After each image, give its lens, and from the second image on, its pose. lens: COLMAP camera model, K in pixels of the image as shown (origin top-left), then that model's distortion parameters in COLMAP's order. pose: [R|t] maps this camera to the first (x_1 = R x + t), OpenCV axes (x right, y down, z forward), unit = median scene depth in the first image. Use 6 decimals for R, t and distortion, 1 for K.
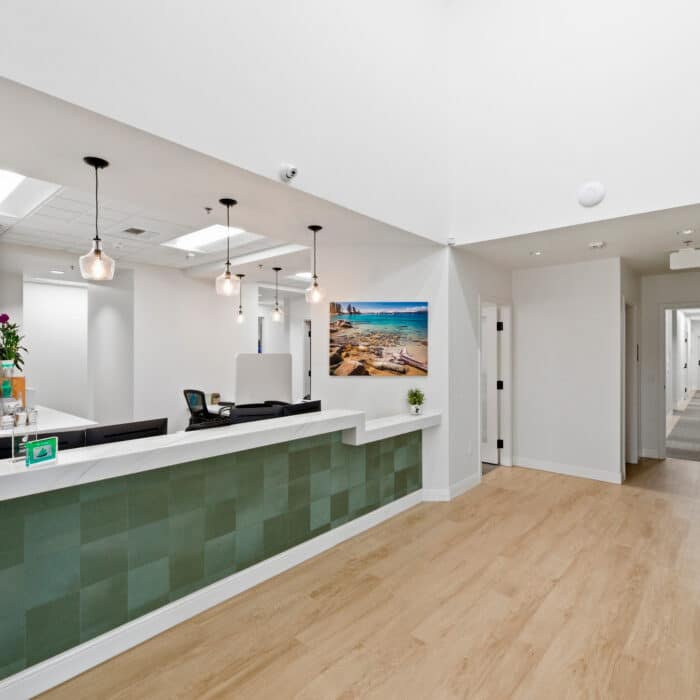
lens RADIAL K [[424.2, 0, 346.0], [0, 424.2, 350.5], [0, 0, 1]] dist [-0.004699, -0.004732]
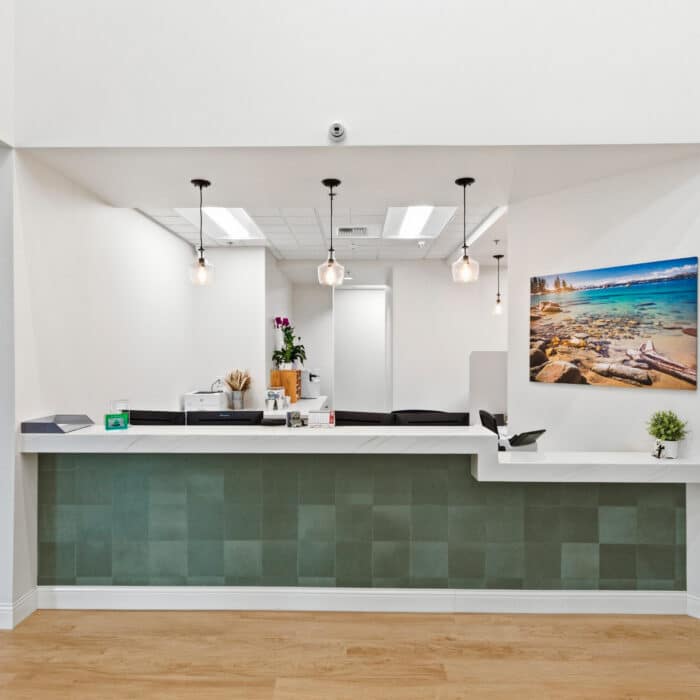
lens RADIAL K [[474.9, 0, 346.0], [0, 474.9, 351.8], [0, 0, 1]] dist [-0.007049, 0.004643]
pose [[0.649731, 0.002396, -0.760160, 0.365393], [-0.000402, 0.999996, 0.002808, 0.007688], [0.760164, -0.001519, 0.649729, 0.254693]]
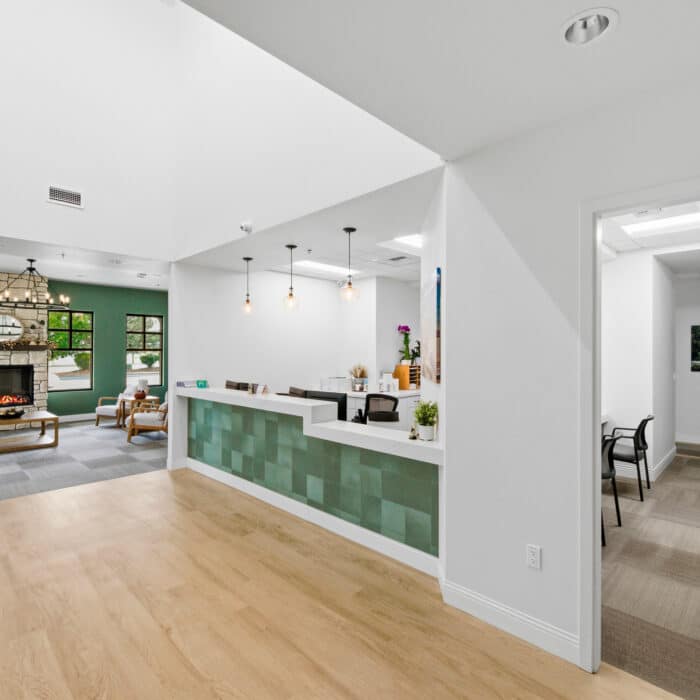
lens RADIAL K [[424.2, 0, 356.0], [0, 424.2, 350.1], [0, 0, 1]] dist [-0.004699, -0.004732]
pose [[-0.049002, -0.003165, -0.998794, 0.833934], [-0.004225, 0.999987, -0.002961, 0.012045], [0.998790, 0.004075, -0.049015, 0.911255]]
